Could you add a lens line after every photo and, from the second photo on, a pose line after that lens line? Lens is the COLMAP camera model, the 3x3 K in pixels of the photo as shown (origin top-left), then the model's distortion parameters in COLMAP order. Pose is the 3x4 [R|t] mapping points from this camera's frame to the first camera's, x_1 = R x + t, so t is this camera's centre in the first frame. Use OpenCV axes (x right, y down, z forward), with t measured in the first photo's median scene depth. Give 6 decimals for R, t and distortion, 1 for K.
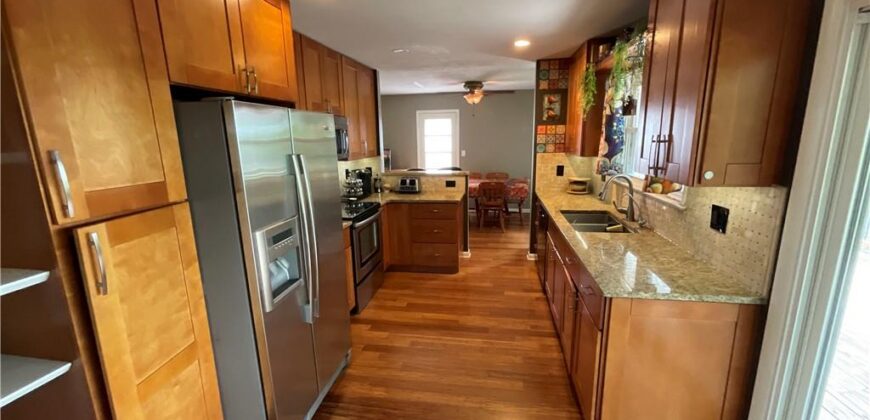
lens RADIAL K [[352.1, 0, 435.2], [0, 352.1, 207.6], [0, 0, 1]] dist [0.003515, -0.000106]
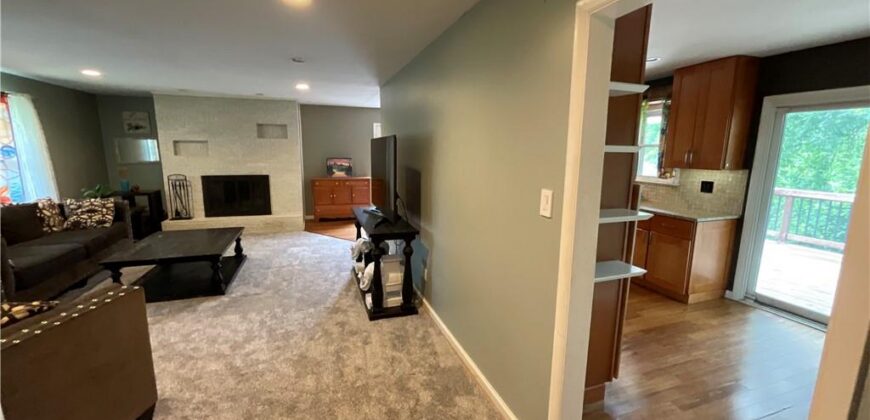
lens RADIAL K [[352.1, 0, 434.7], [0, 352.1, 209.9], [0, 0, 1]] dist [0.003515, -0.000106]
pose [[0.879911, -0.058168, 0.471564, -1.733557], [0.071763, 0.997362, -0.010879, 0.076256], [-0.469687, 0.043413, 0.881765, -0.138722]]
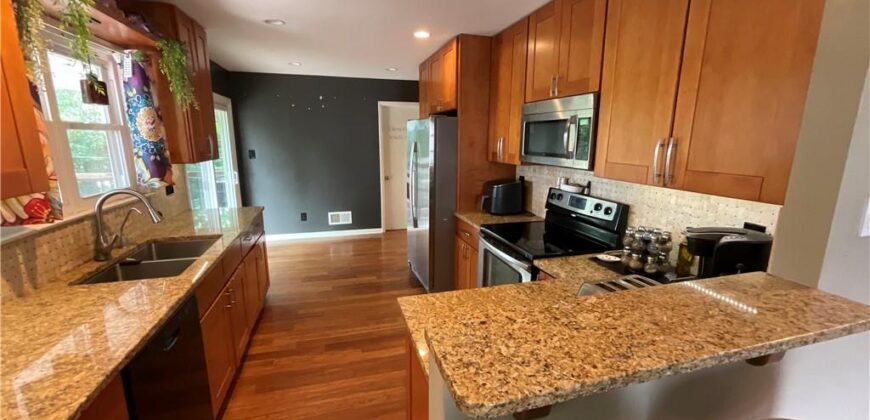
lens RADIAL K [[352.1, 0, 435.3], [0, 352.1, 210.9], [0, 0, 1]] dist [0.003515, -0.000106]
pose [[-0.897502, 0.100310, -0.429450, 0.420039], [-0.080611, 0.920068, 0.383376, -0.586456], [0.433580, 0.378699, -0.817677, 2.904703]]
